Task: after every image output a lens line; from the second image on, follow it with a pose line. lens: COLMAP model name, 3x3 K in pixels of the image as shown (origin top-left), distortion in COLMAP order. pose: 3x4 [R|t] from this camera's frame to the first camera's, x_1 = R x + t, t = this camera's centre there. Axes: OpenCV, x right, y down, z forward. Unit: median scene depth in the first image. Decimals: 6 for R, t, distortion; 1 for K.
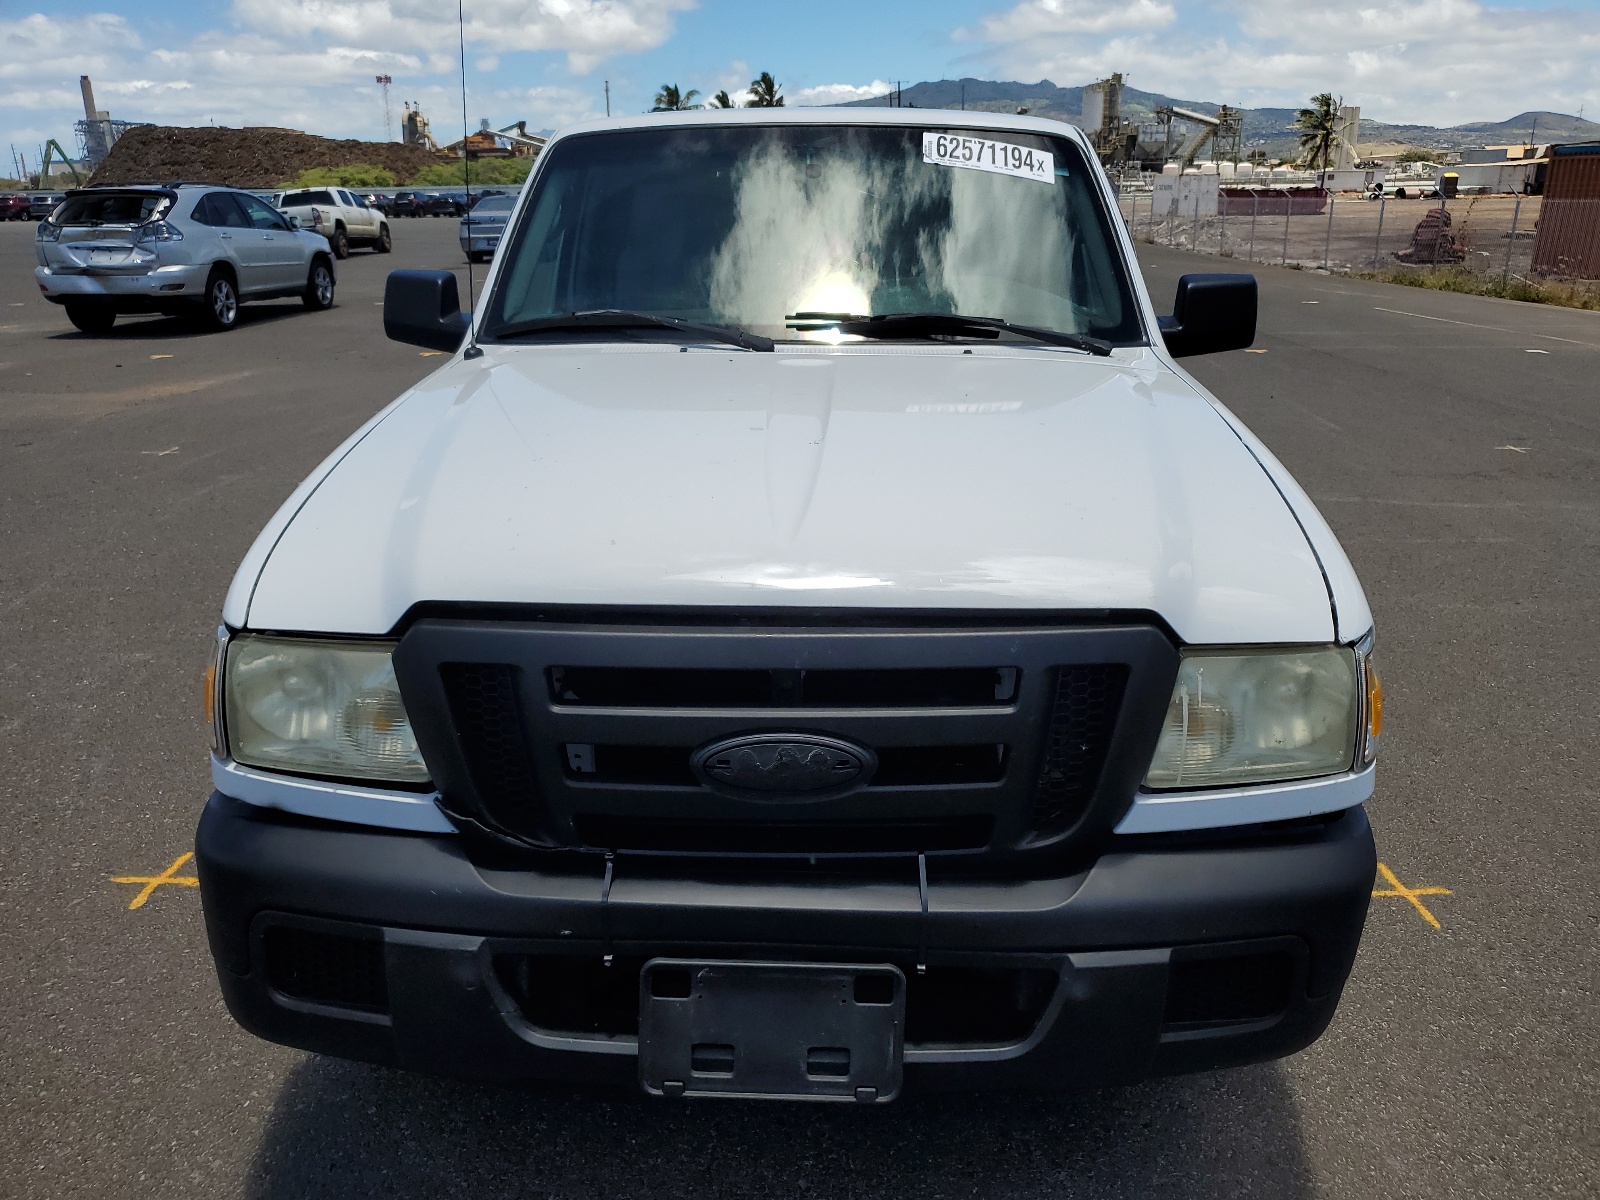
lens RADIAL K [[1266.7, 0, 772.6], [0, 1266.7, 595.0], [0, 0, 1]] dist [0.024037, 0.000294]
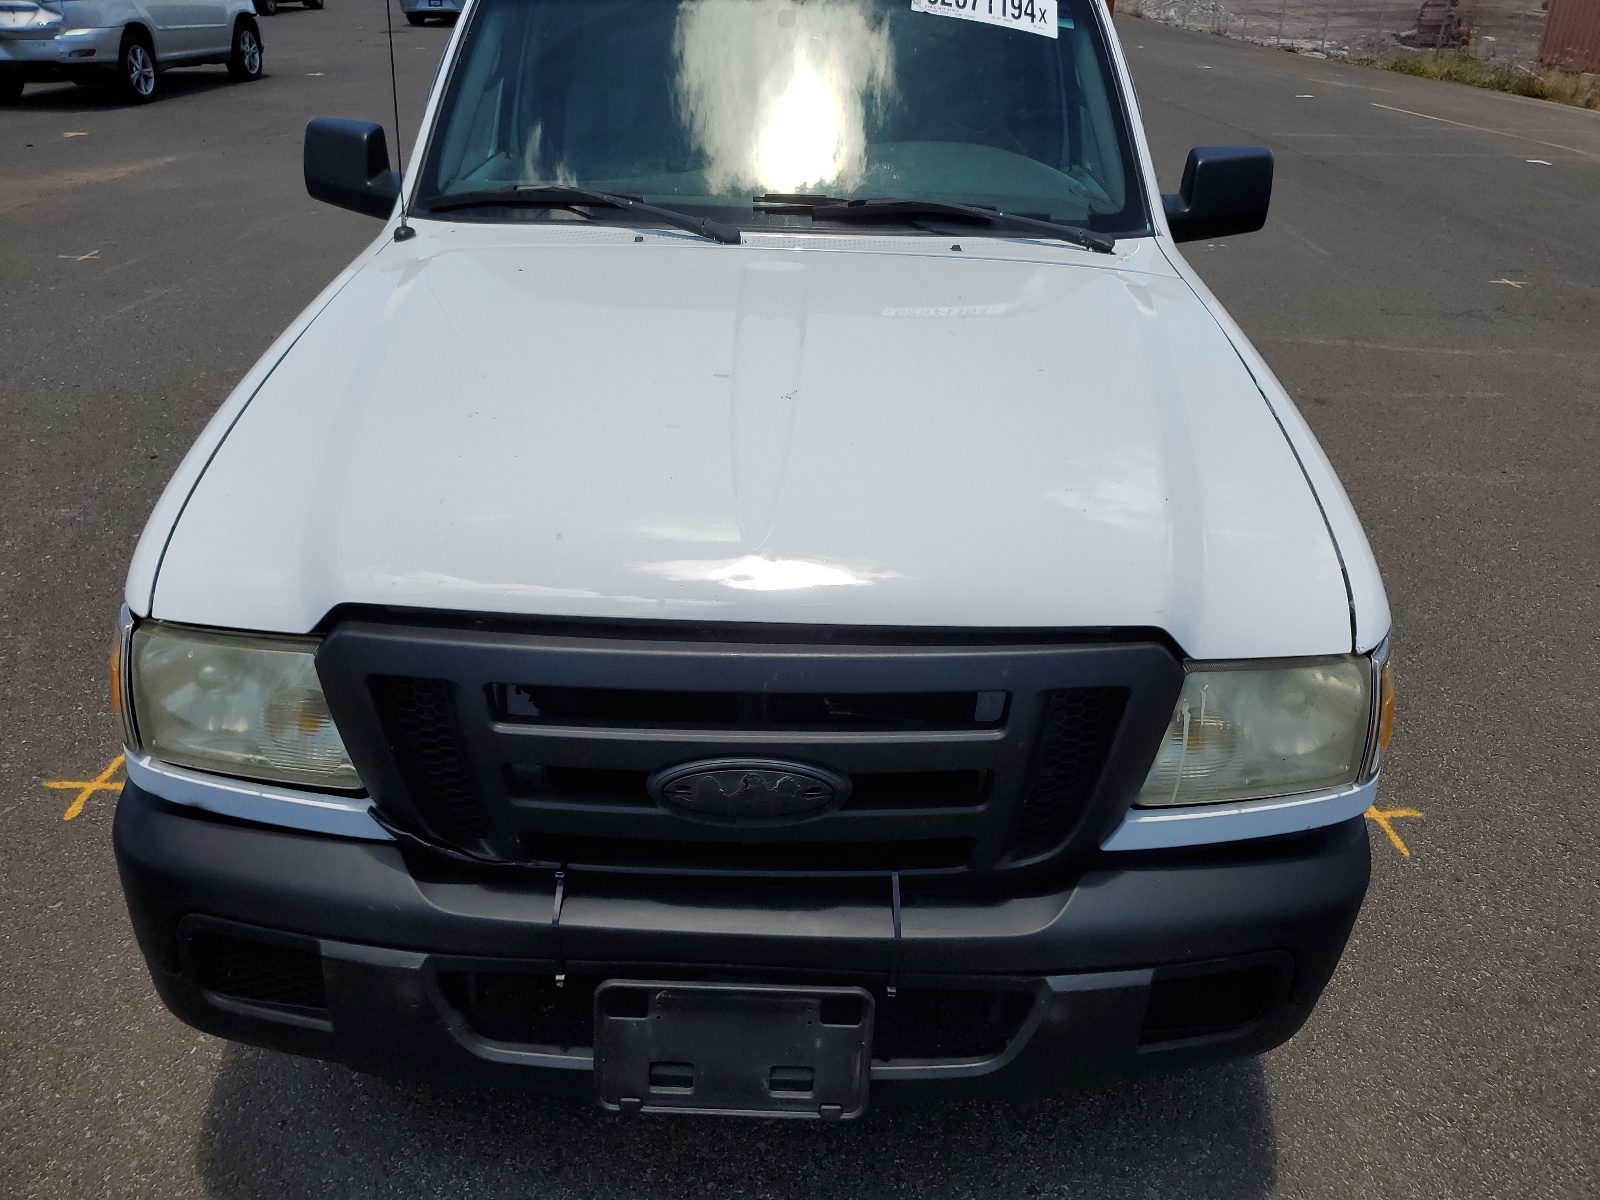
lens RADIAL K [[1277.2, 0, 761.1], [0, 1277.2, 601.8], [0, 0, 1]] dist [0.016466, 0.009509]
pose [[0.999671, 0.008756, 0.024128, -0.004850], [-0.012588, 0.986449, 0.163583, -0.118726], [-0.022369, -0.163832, 0.986235, 0.085797]]
